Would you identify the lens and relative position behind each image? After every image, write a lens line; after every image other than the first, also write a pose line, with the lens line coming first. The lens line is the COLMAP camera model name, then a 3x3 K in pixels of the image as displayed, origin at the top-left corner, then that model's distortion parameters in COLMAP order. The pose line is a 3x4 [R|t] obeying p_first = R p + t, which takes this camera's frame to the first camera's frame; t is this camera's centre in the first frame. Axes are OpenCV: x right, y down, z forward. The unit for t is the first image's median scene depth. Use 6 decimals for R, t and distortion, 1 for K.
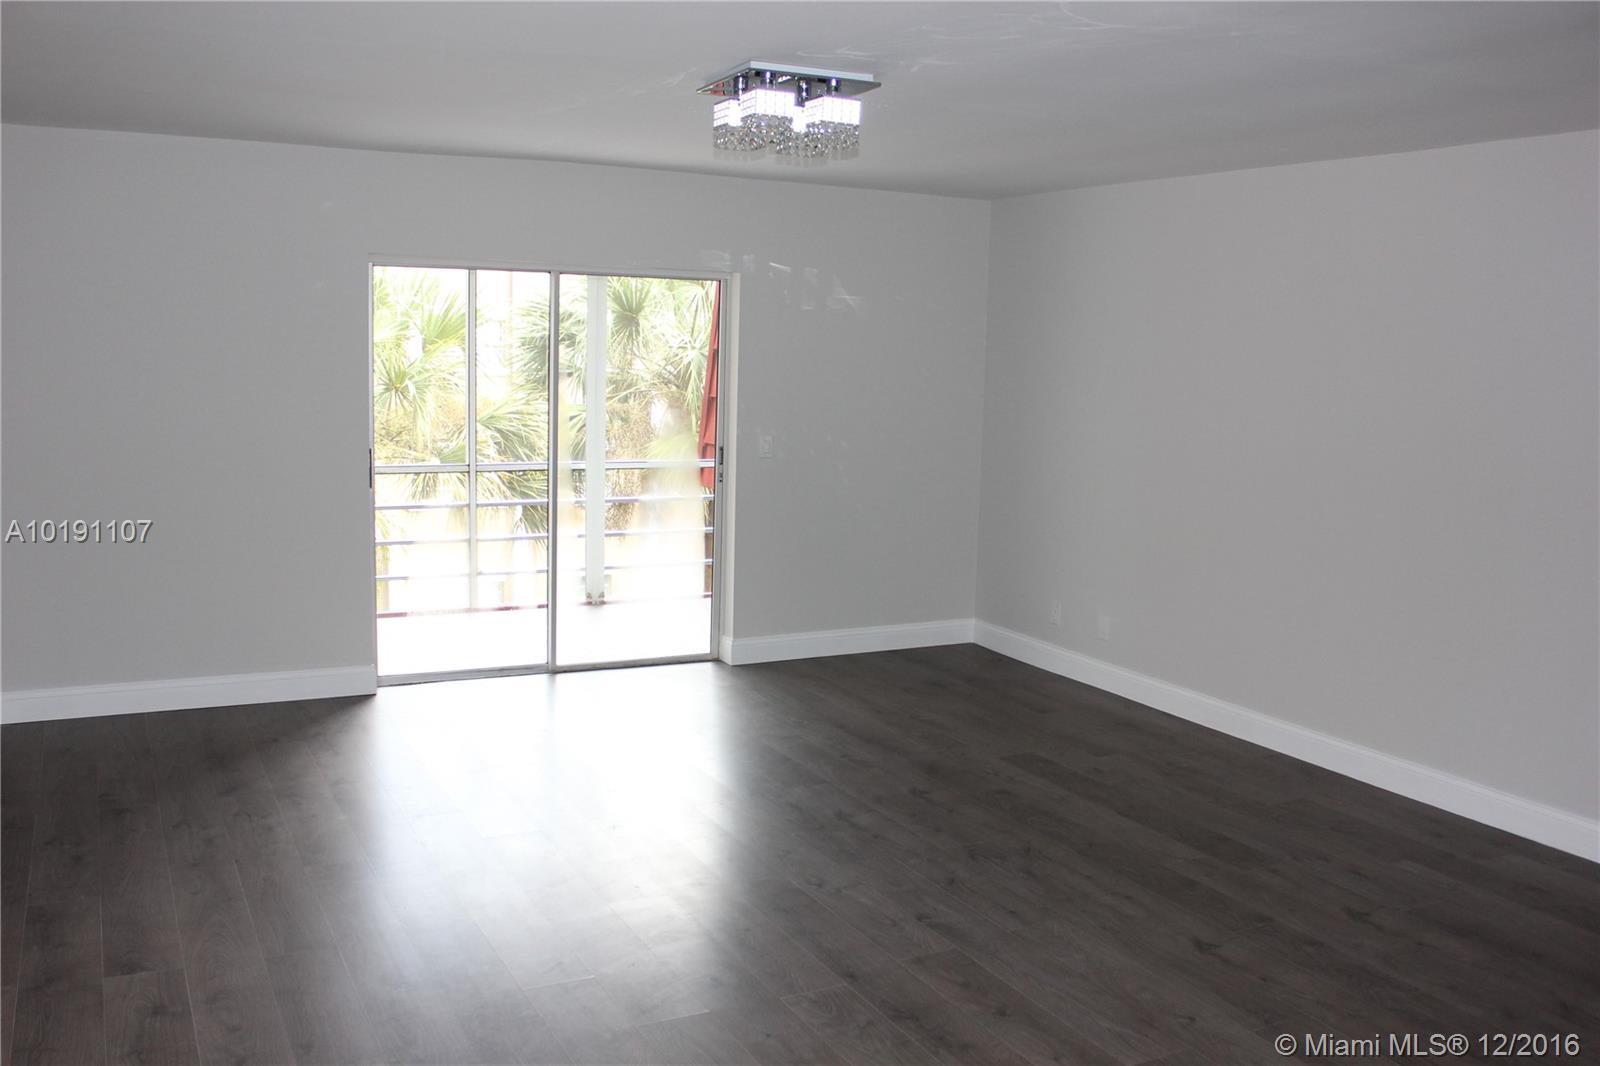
lens RADIAL K [[1400.0, 0, 778.8], [0, 1400.0, 570.6], [0, 0, 1]] dist [-0.156194, 0.160752]
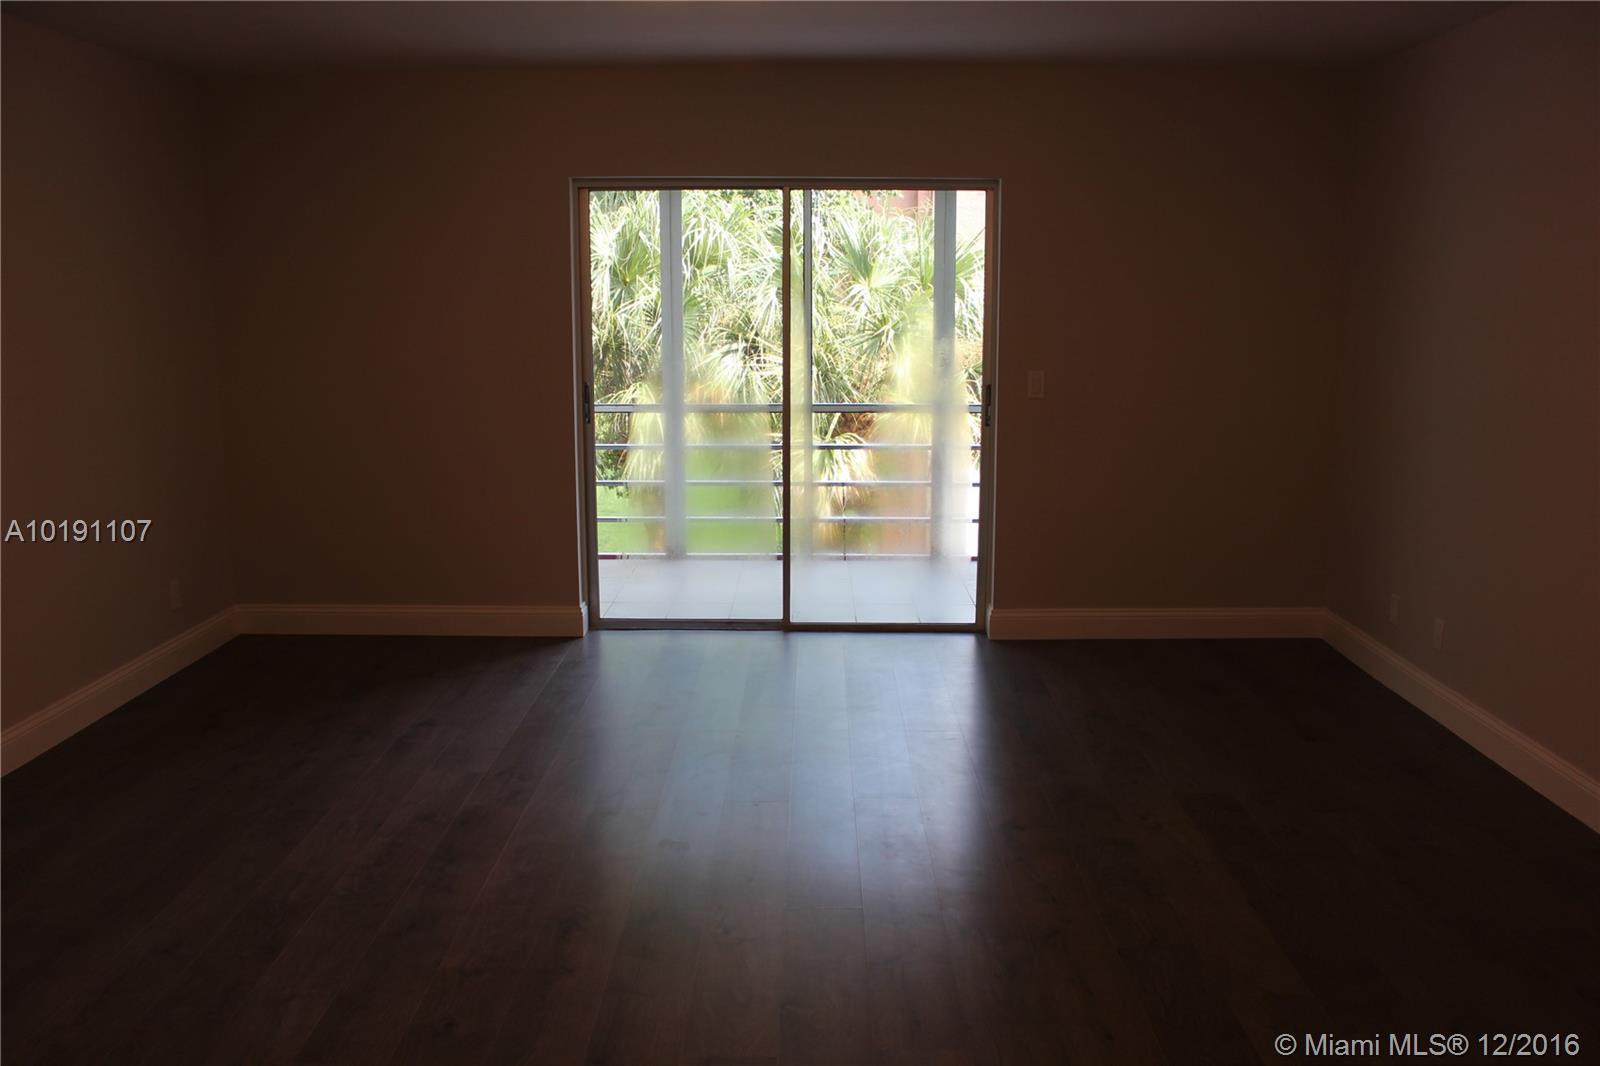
lens RADIAL K [[1342.3, 0, 788.5], [0, 1342.3, 549.5], [0, 0, 1]] dist [-0.159633, 0.152411]
pose [[0.882881, 0.061291, -0.465580, 0.249027], [-0.051173, 0.998099, 0.034355, -0.010230], [0.466800, -0.006506, 0.884339, 0.223535]]
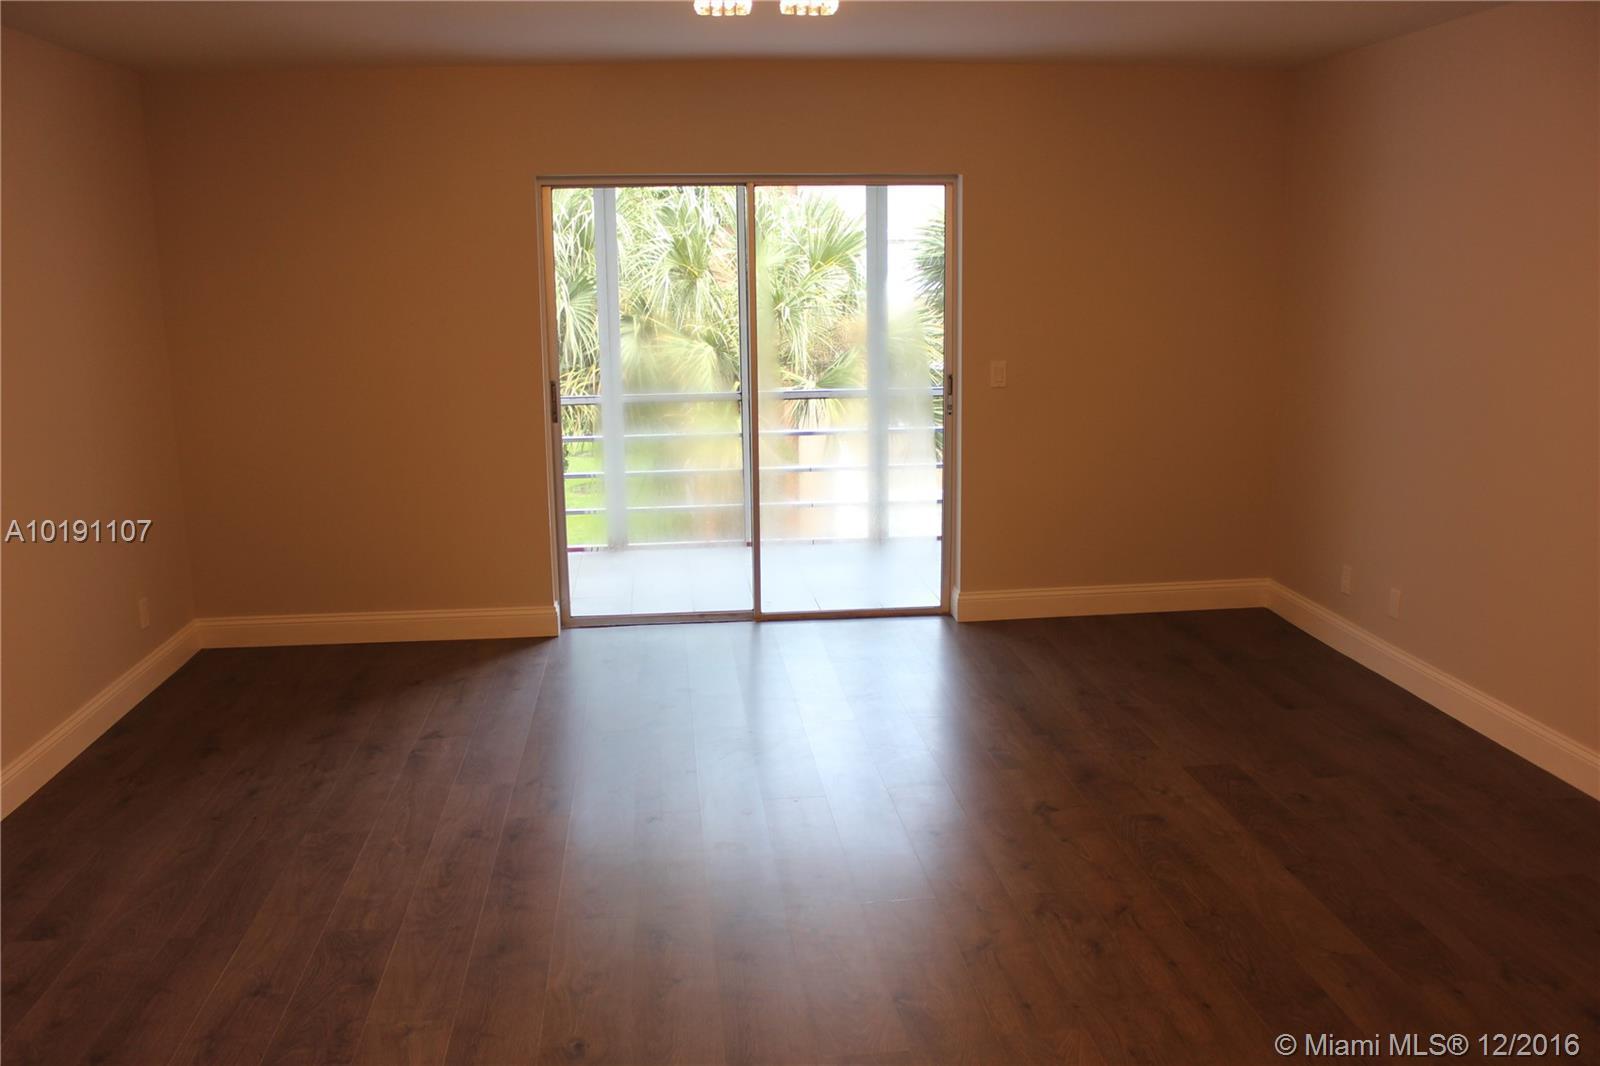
lens RADIAL K [[1342.3, 0, 788.5], [0, 1342.3, 549.5], [0, 0, 1]] dist [-0.159633, 0.152411]
pose [[0.931543, 0.038348, -0.361604, 0.180105], [-0.020419, 0.998371, 0.053274, -0.022437], [0.363058, -0.042244, 0.930809, 0.178966]]
